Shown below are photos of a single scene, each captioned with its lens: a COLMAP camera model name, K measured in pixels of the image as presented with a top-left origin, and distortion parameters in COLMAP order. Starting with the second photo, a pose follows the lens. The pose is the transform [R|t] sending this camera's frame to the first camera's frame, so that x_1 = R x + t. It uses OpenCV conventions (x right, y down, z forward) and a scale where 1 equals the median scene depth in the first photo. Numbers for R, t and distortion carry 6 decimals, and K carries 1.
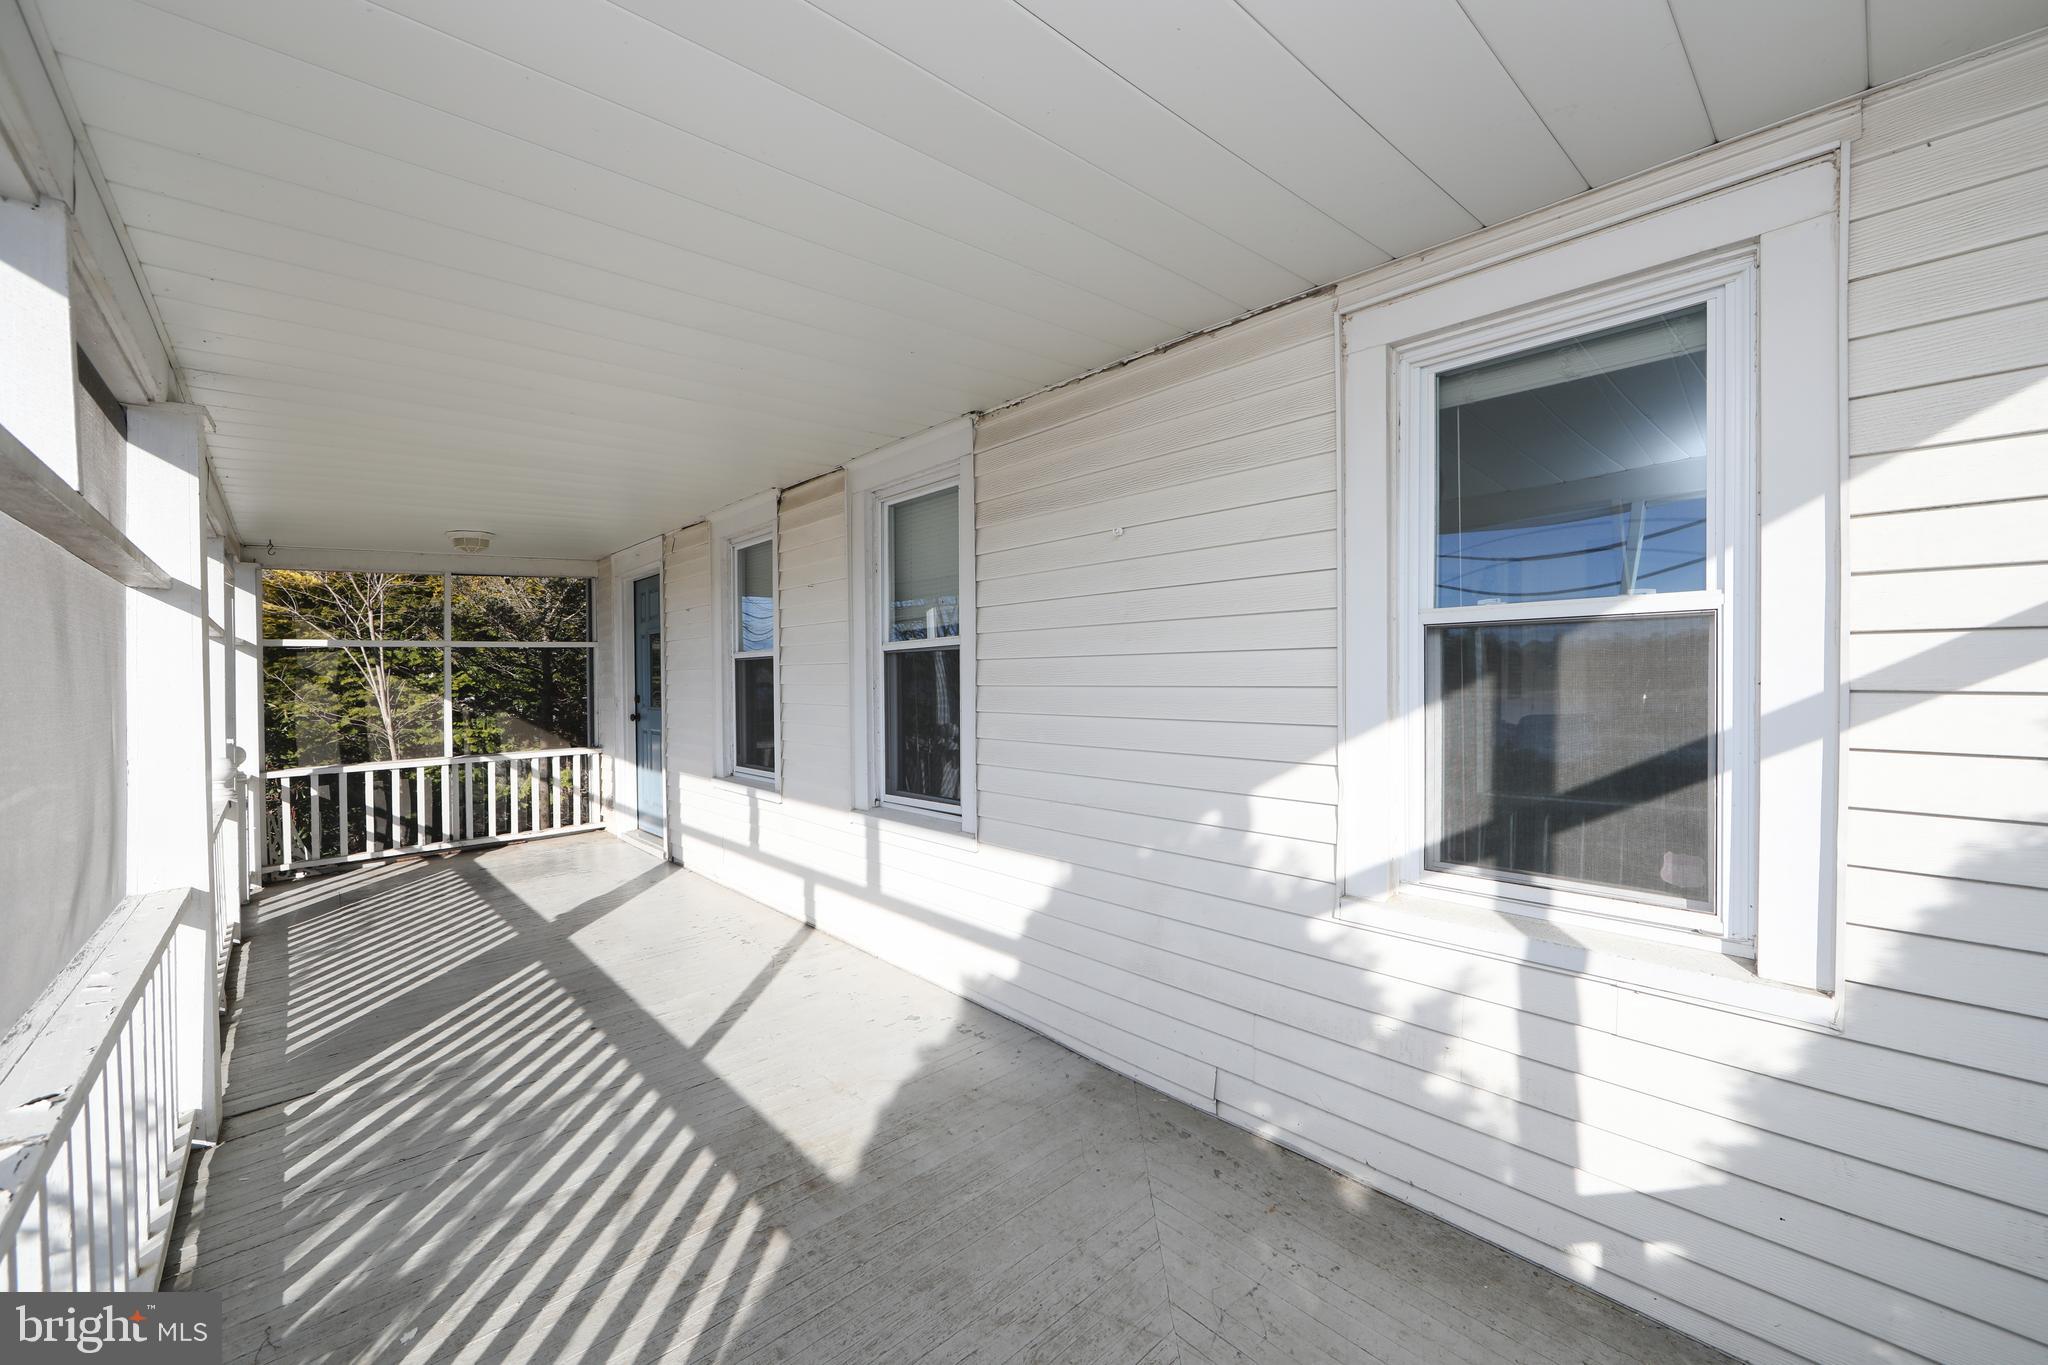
lens RADIAL K [[828.9, 0, 1031.4], [0, 828.9, 680.5], [0, 0, 1]] dist [0.000570, 0.000133]
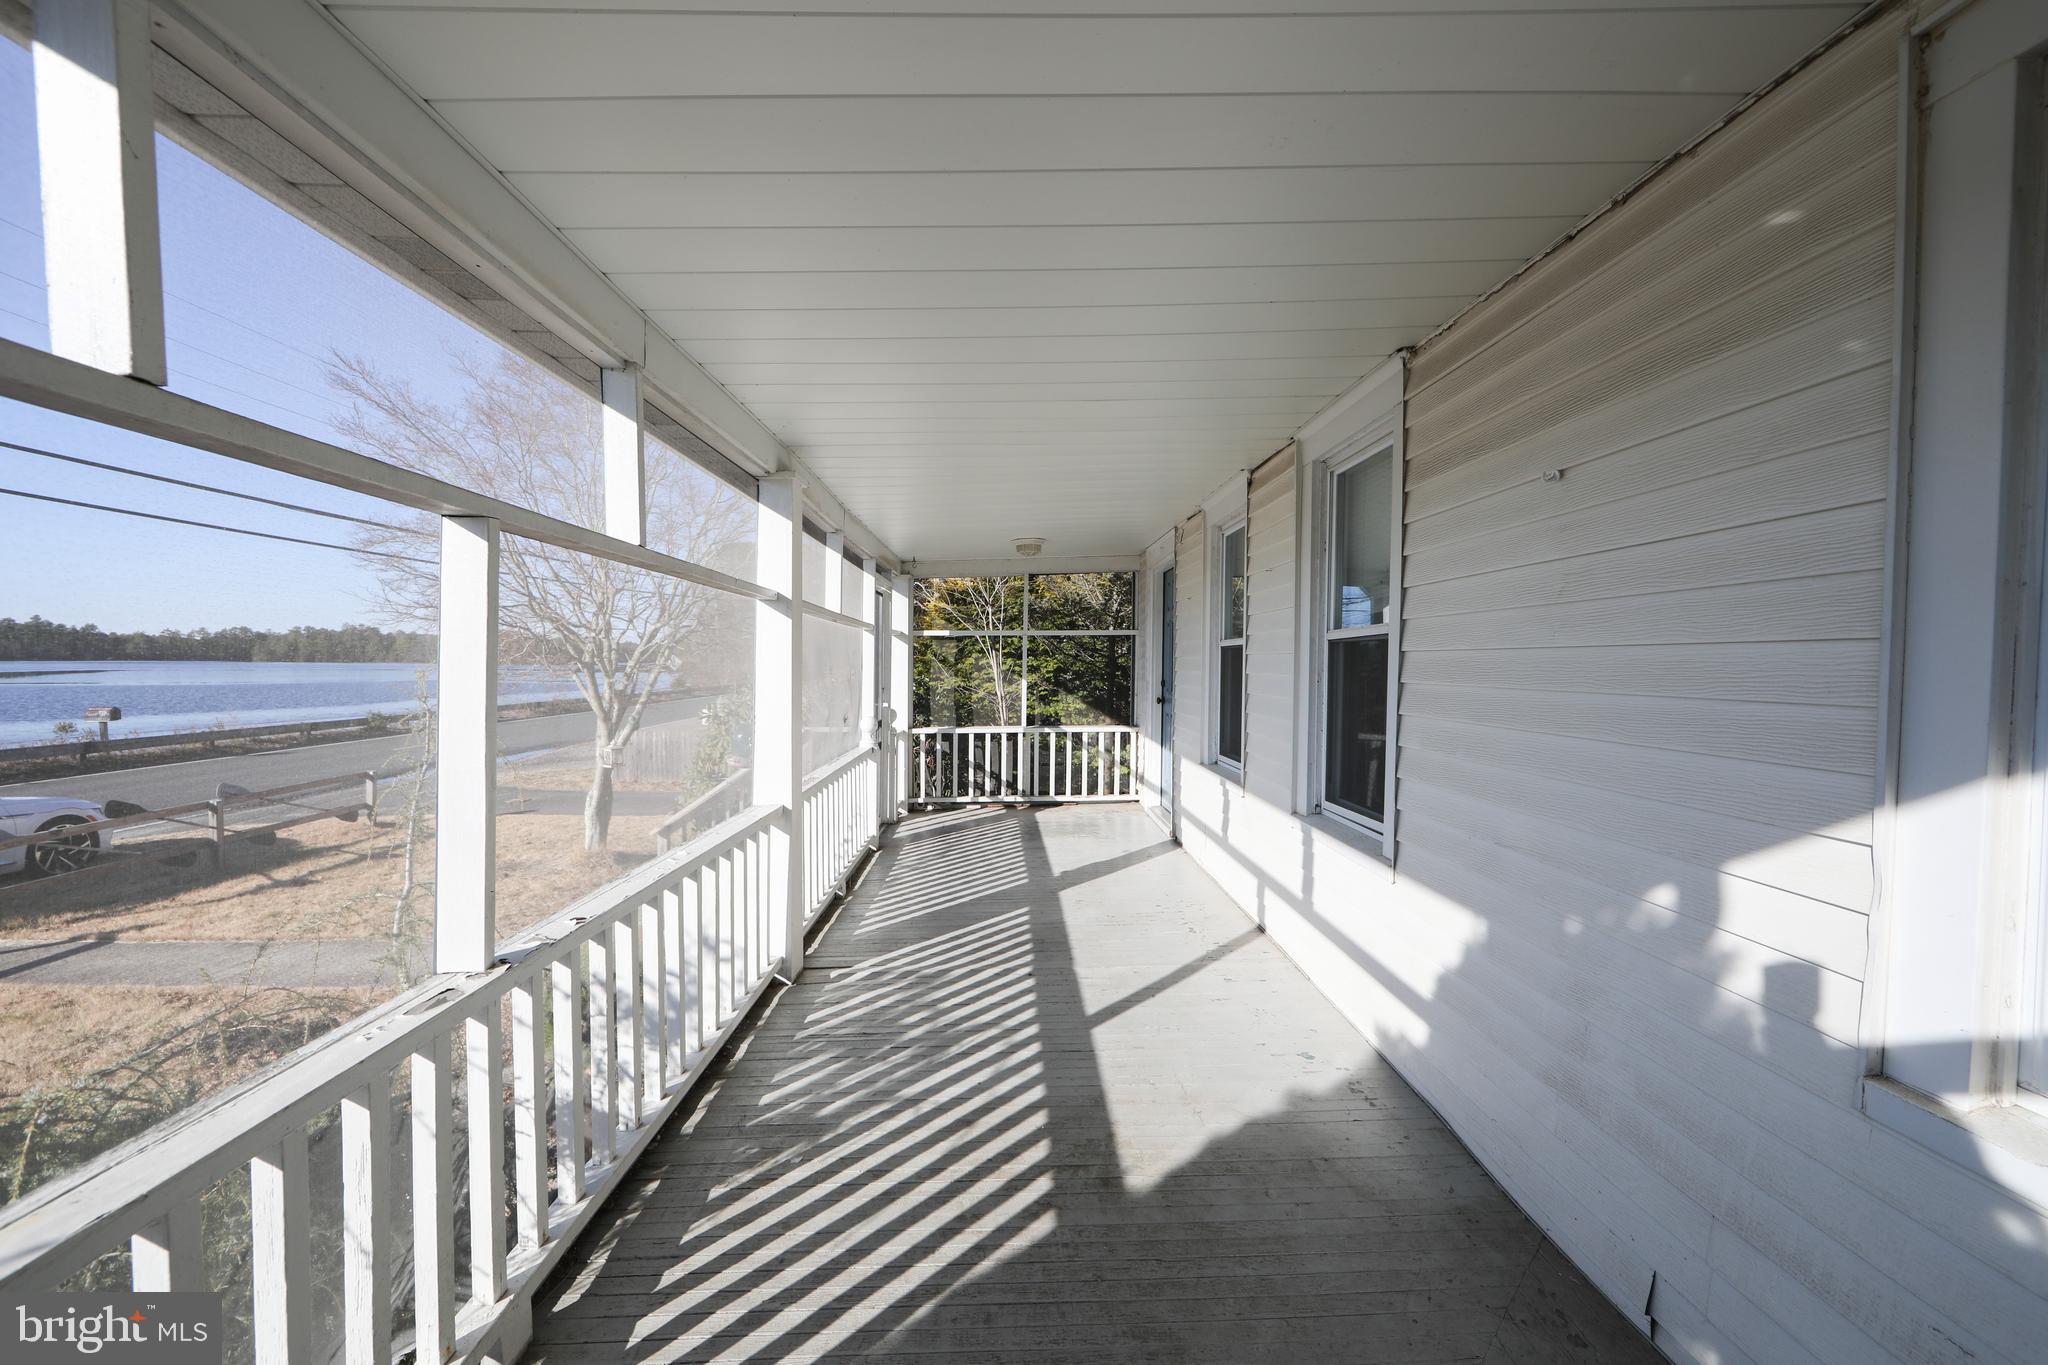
lens RADIAL K [[854.0, 0, 1028.6], [0, 854.0, 681.3], [0, 0, 1]] dist [-0.000313, 0.004391]
pose [[0.751594, 0.031261, -0.658885, 0.170668], [-0.018849, 0.999486, 0.025920, -0.008299], [0.659357, -0.007062, 0.751797, 0.093155]]
